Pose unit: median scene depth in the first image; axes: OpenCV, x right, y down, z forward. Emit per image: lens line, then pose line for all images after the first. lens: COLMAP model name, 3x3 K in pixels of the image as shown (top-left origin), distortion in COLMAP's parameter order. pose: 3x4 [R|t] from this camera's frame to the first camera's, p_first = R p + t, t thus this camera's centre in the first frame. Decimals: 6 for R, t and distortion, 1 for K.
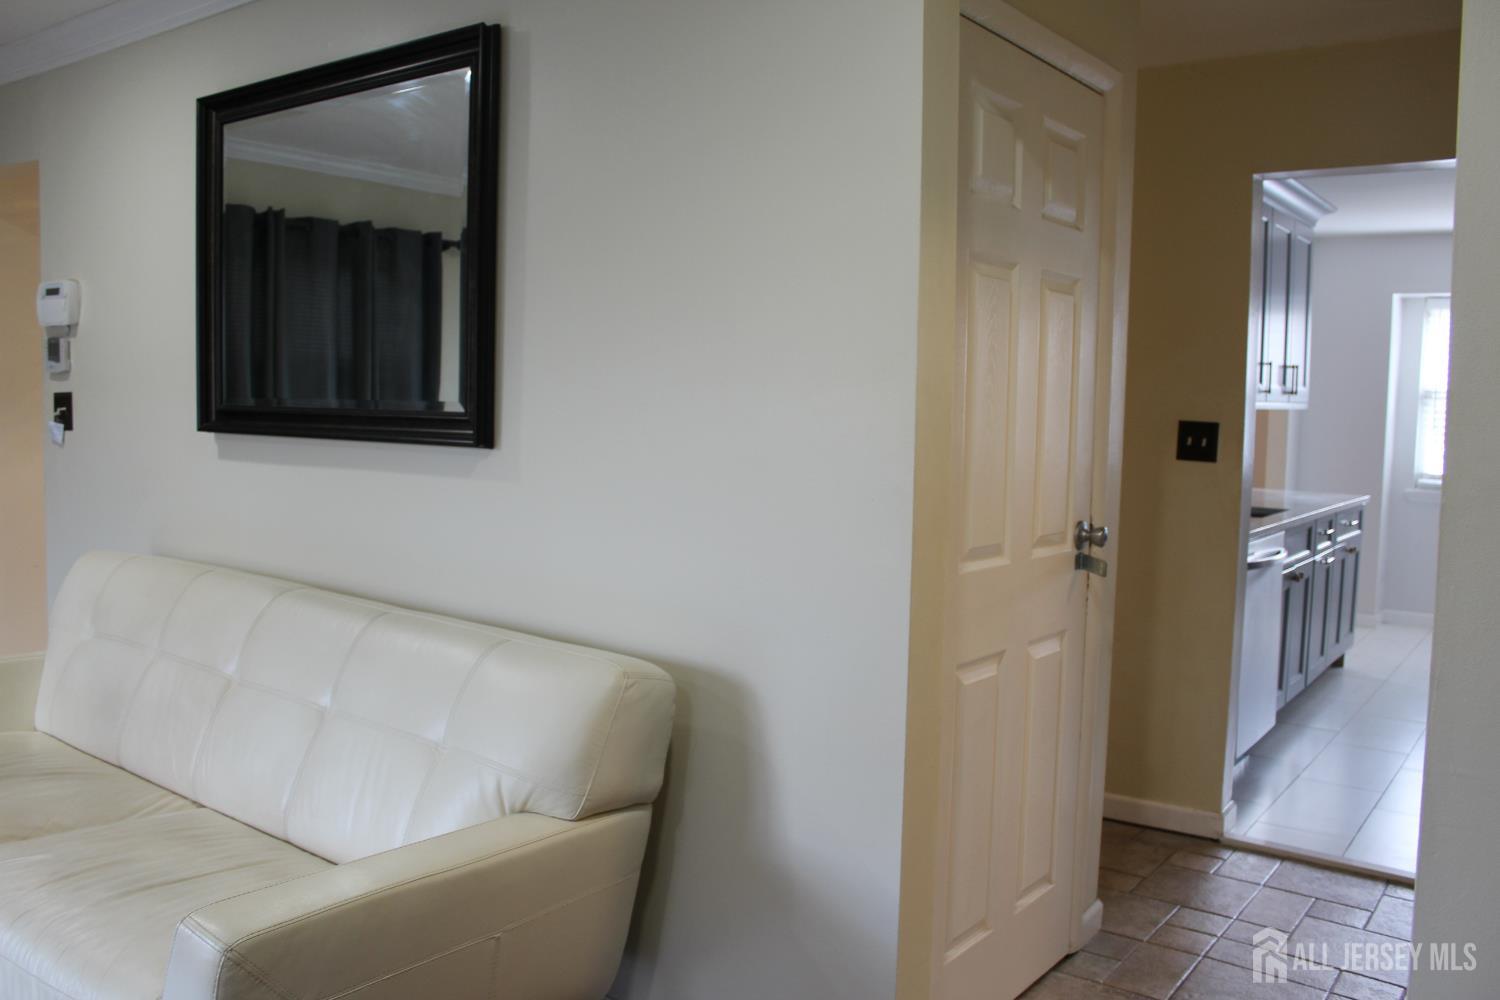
lens RADIAL K [[1249.6, 0, 750.1], [0, 1249.6, 502.0], [0, 0, 1]] dist [-0.149417, 0.114048]
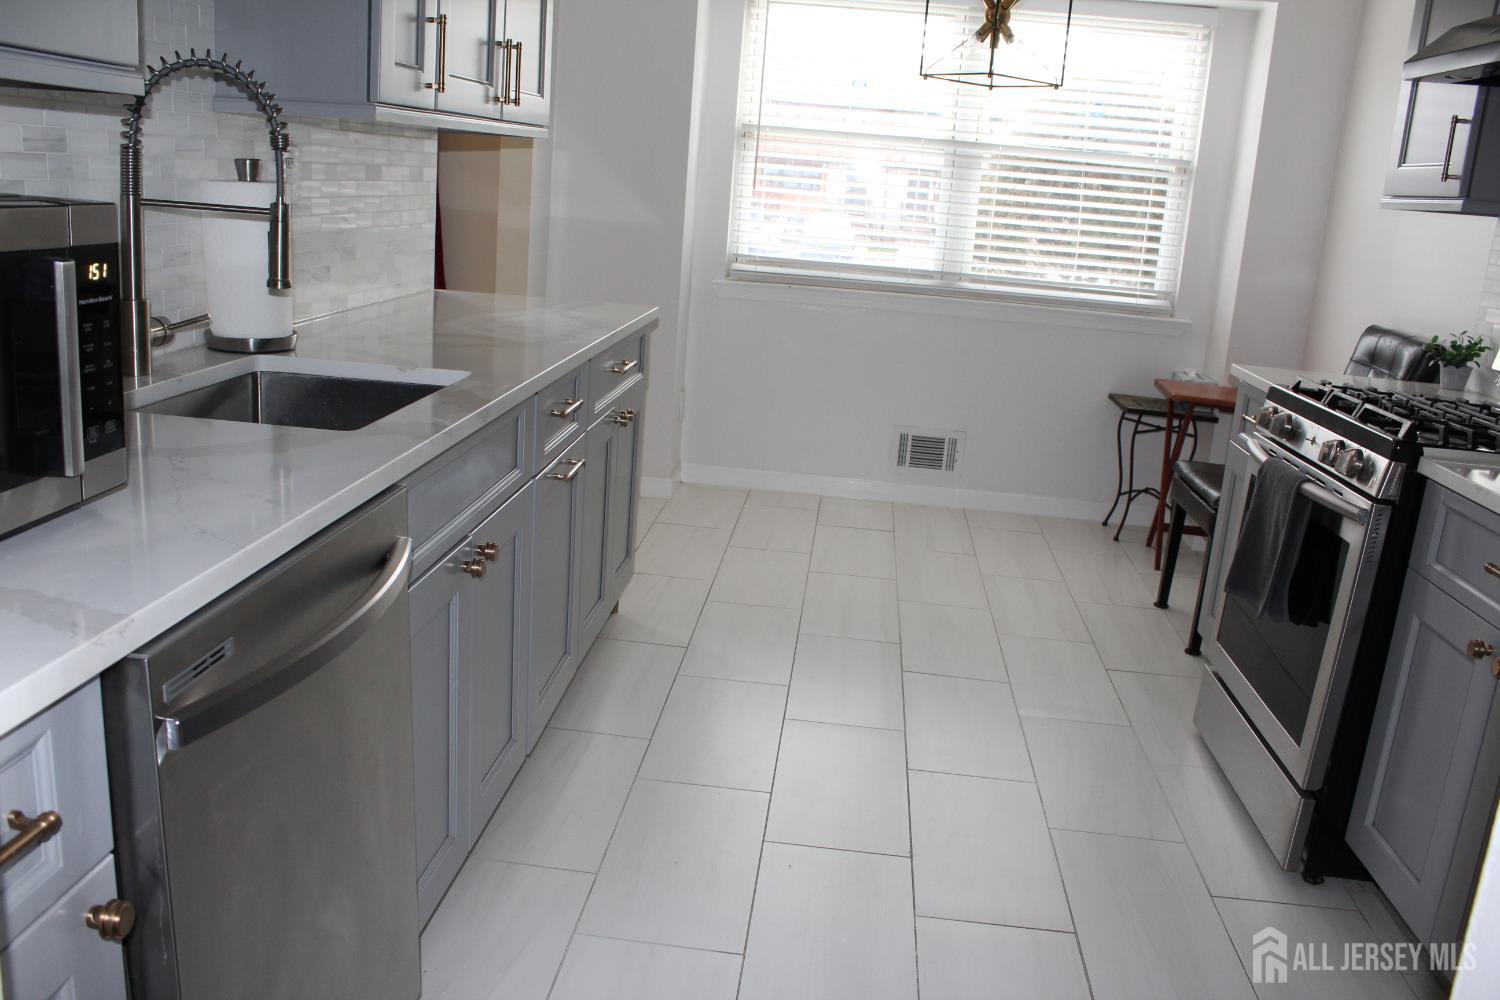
lens RADIAL K [[1249.6, 0, 749.4], [0, 1249.6, 501.3], [0, 0, 1]] dist [-0.149417, 0.114048]
pose [[0.859481, -0.090799, 0.503038, 0.269990], [-0.010180, 0.980862, 0.194439, -0.029636], [-0.511066, -0.172238, 0.842108, 0.516778]]
